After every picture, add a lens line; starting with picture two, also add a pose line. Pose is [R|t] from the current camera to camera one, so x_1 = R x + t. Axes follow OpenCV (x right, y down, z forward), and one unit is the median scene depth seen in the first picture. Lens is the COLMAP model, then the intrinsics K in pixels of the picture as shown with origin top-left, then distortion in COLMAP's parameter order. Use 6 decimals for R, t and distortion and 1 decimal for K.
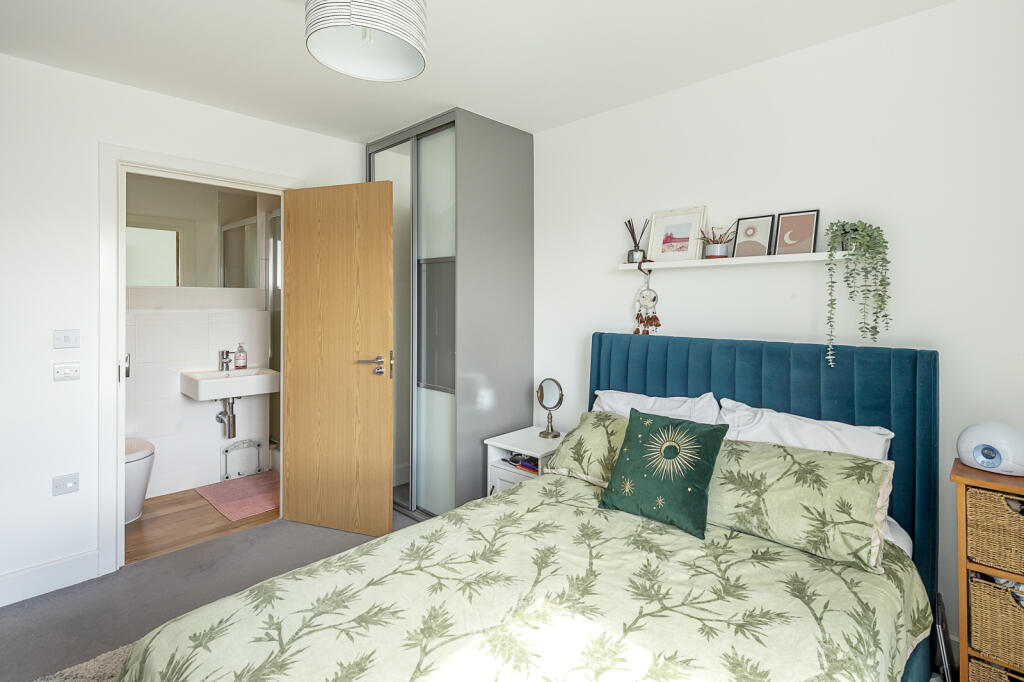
lens RADIAL K [[471.5, 0, 513.4], [0, 471.5, 305.8], [0, 0, 1]] dist [0.000238, 0.000031]
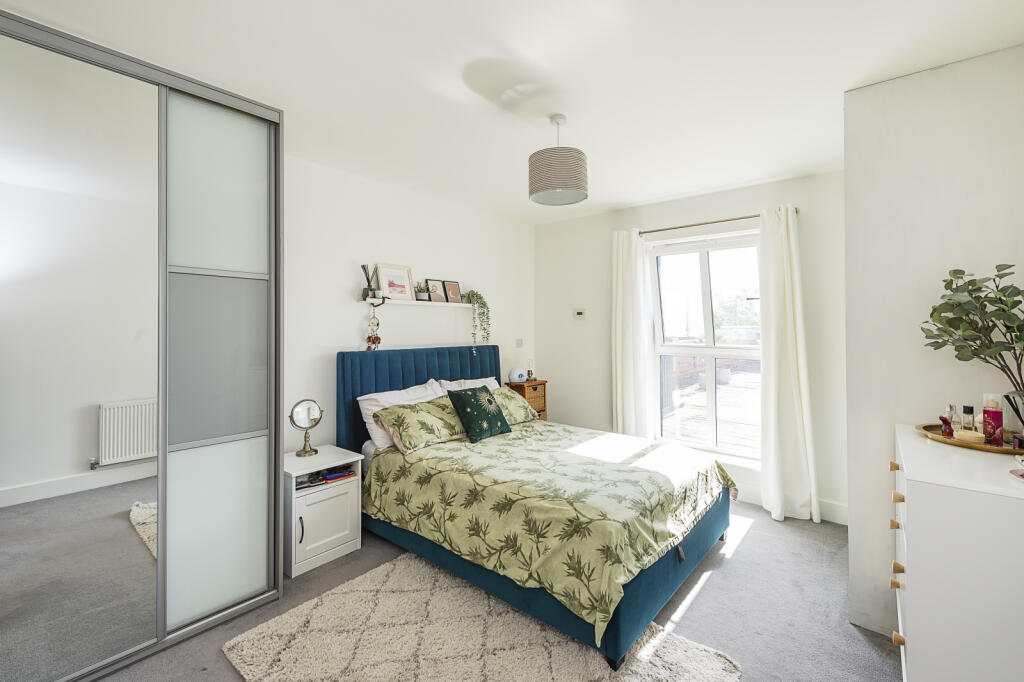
lens RADIAL K [[449.3, 0, 512.0], [0, 449.3, 341.0], [0, 0, 1]] dist [0.001175, 0.000253]
pose [[-0.010731, -0.045526, 0.998906, -1.455389], [-0.003454, 0.998959, 0.045491, -0.038201], [-0.999936, -0.002962, -0.010877, 0.843214]]
